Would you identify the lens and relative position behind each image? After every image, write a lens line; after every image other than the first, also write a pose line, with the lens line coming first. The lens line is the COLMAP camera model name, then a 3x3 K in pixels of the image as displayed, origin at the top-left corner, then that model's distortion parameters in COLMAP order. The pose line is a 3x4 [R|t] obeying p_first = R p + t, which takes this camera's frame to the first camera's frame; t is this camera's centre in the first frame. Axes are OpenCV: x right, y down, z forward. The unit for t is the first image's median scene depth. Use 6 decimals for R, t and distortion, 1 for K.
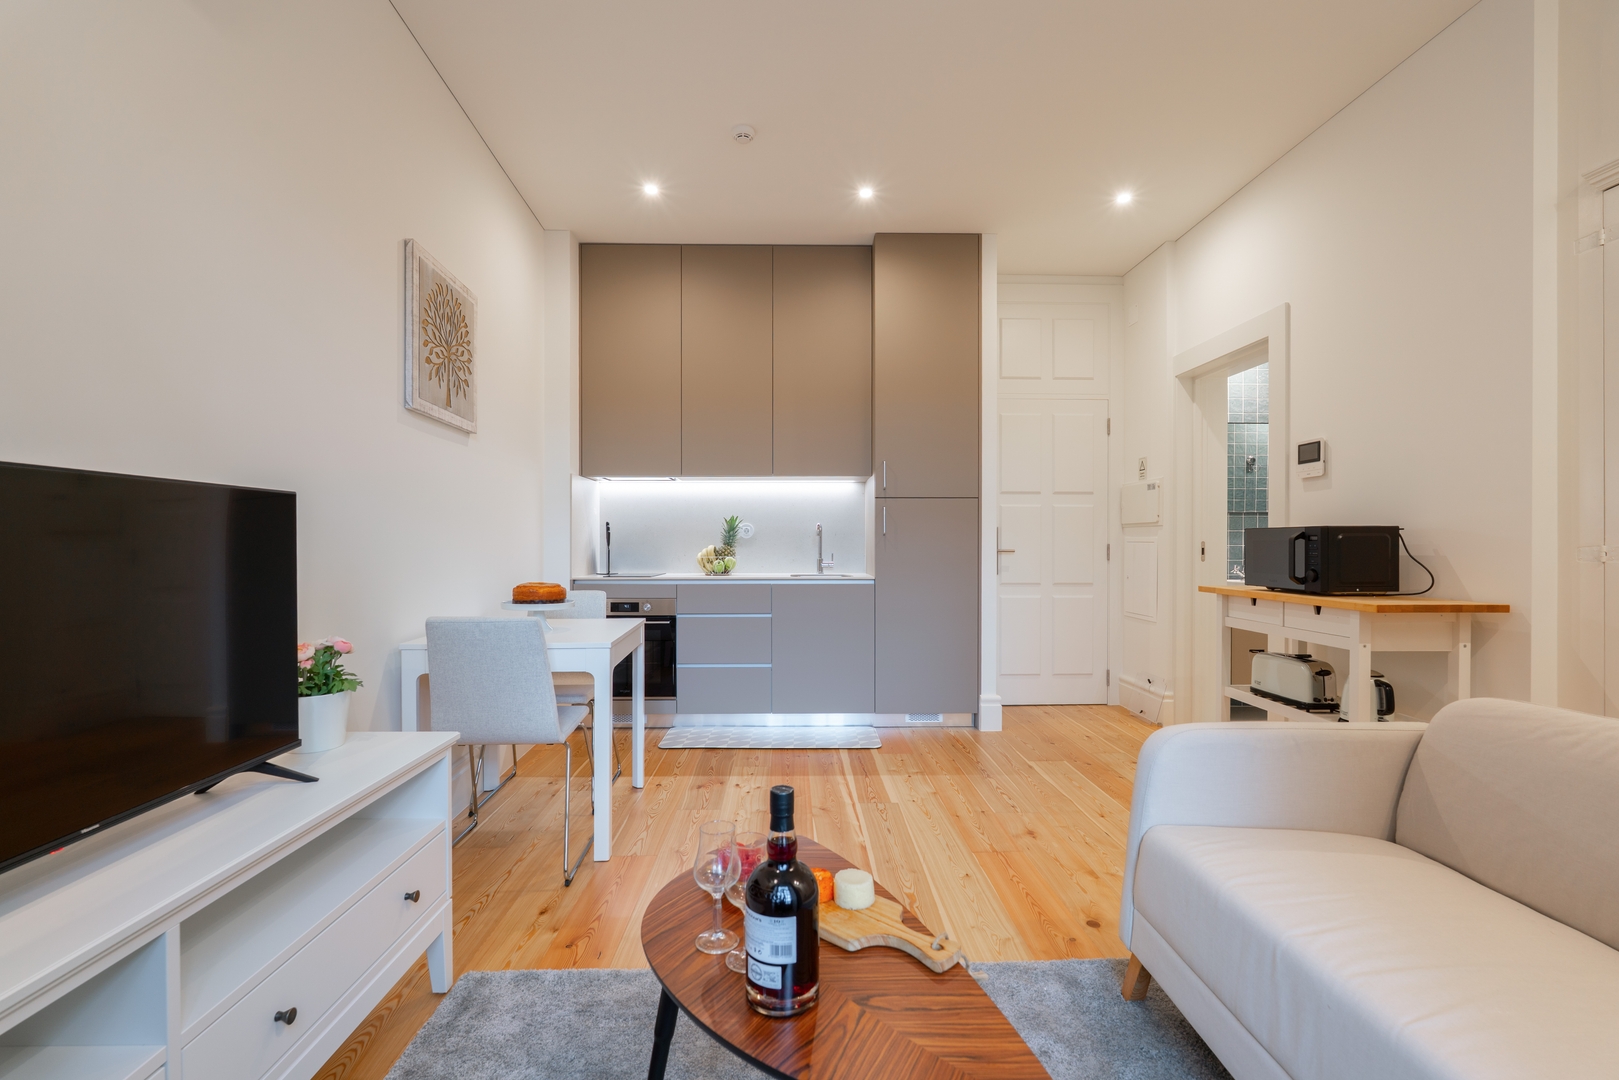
lens RADIAL K [[719.2, 0, 789.5], [0, 719.2, 540.5], [0, 0, 1]] dist [0.000348, 0.000002]
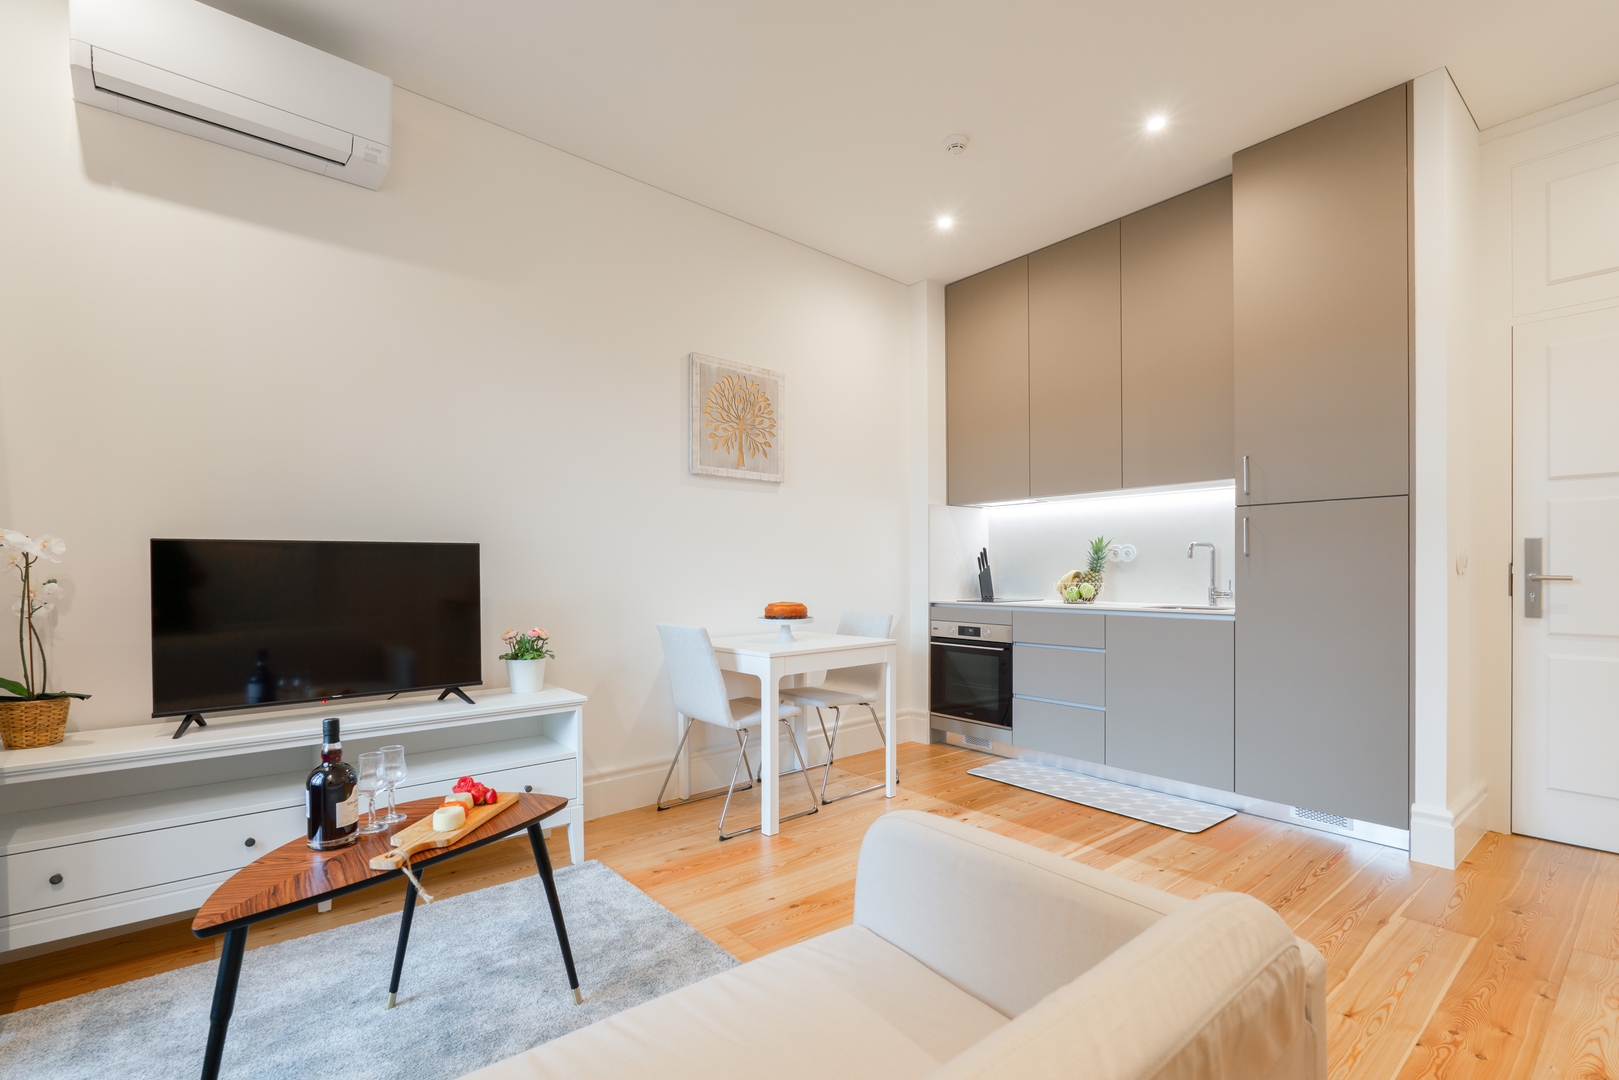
lens RADIAL K [[722.3, 0, 803.8], [0, 722.3, 565.1], [0, 0, 1]] dist [-0.001536, 0.000083]
pose [[0.624789, -0.008055, -0.780752, 0.427409], [0.008285, 0.999959, -0.003686, 0.000892], [0.780750, -0.004165, 0.624830, 0.177183]]
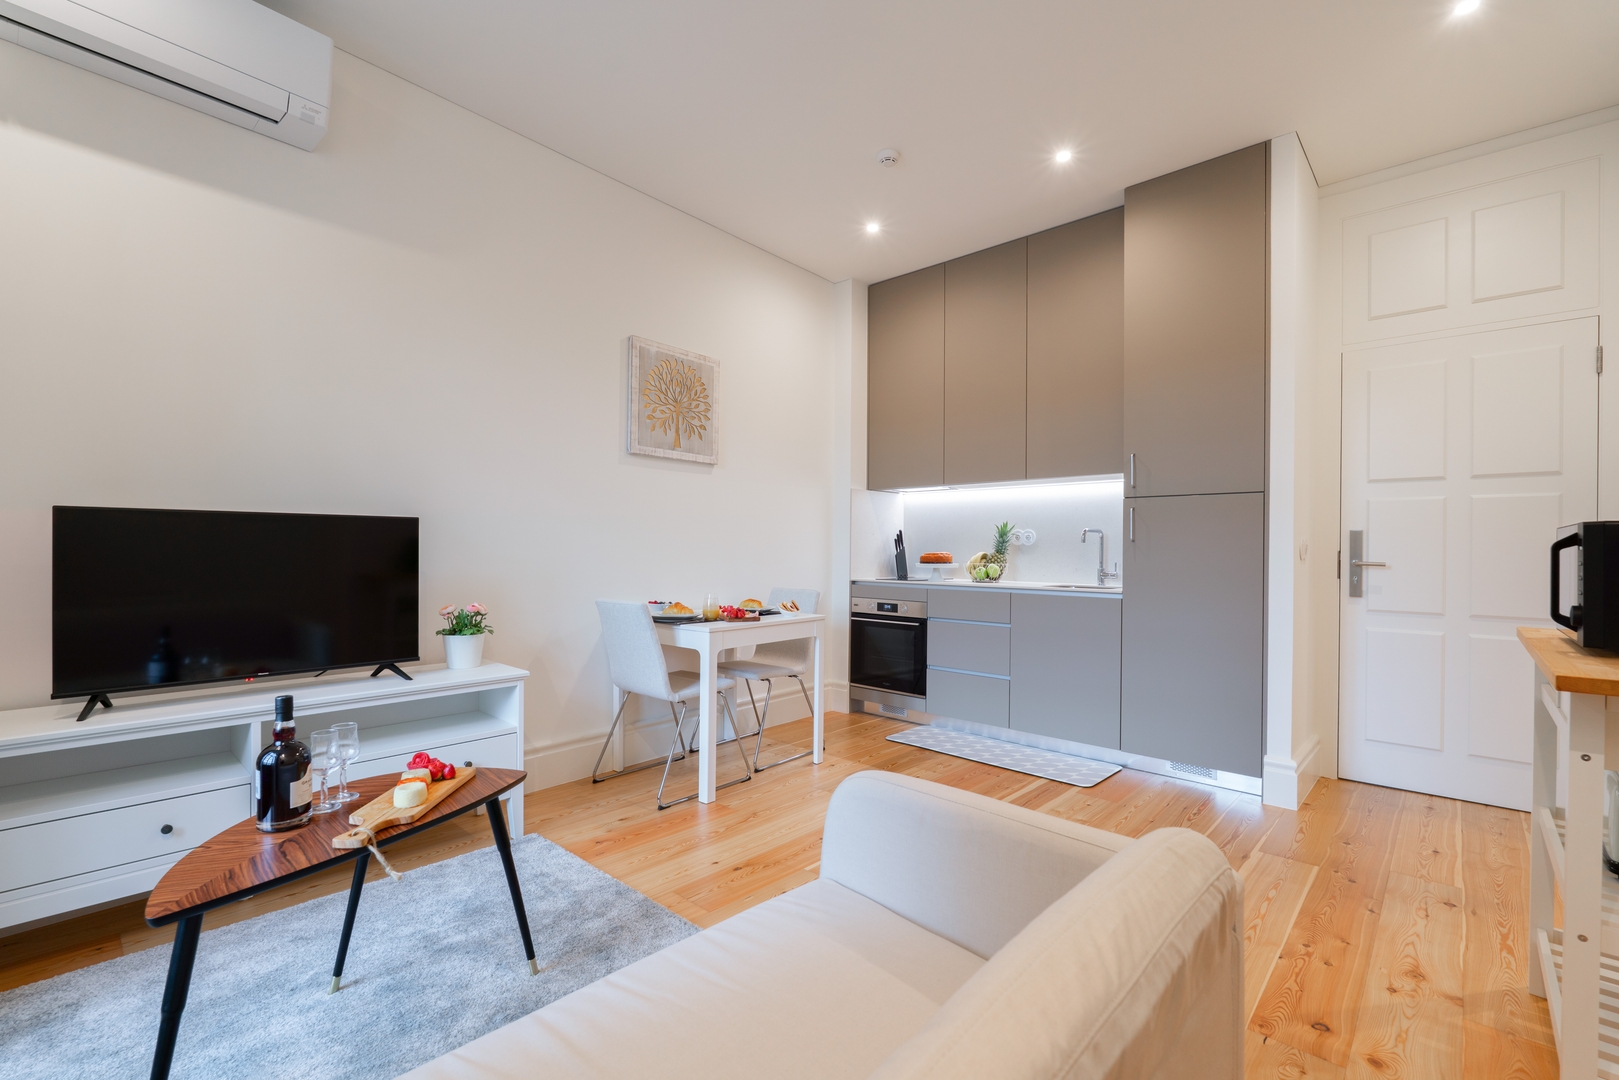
lens RADIAL K [[692.9, 0, 809.5], [0, 692.9, 540.0], [0, 0, 1]] dist [-0.000358, -0.000157]
pose [[0.727259, -0.002134, -0.686359, 0.414004], [-0.005811, 0.999940, -0.009267, 0.000322], [0.686338, 0.010728, 0.727204, 0.147226]]
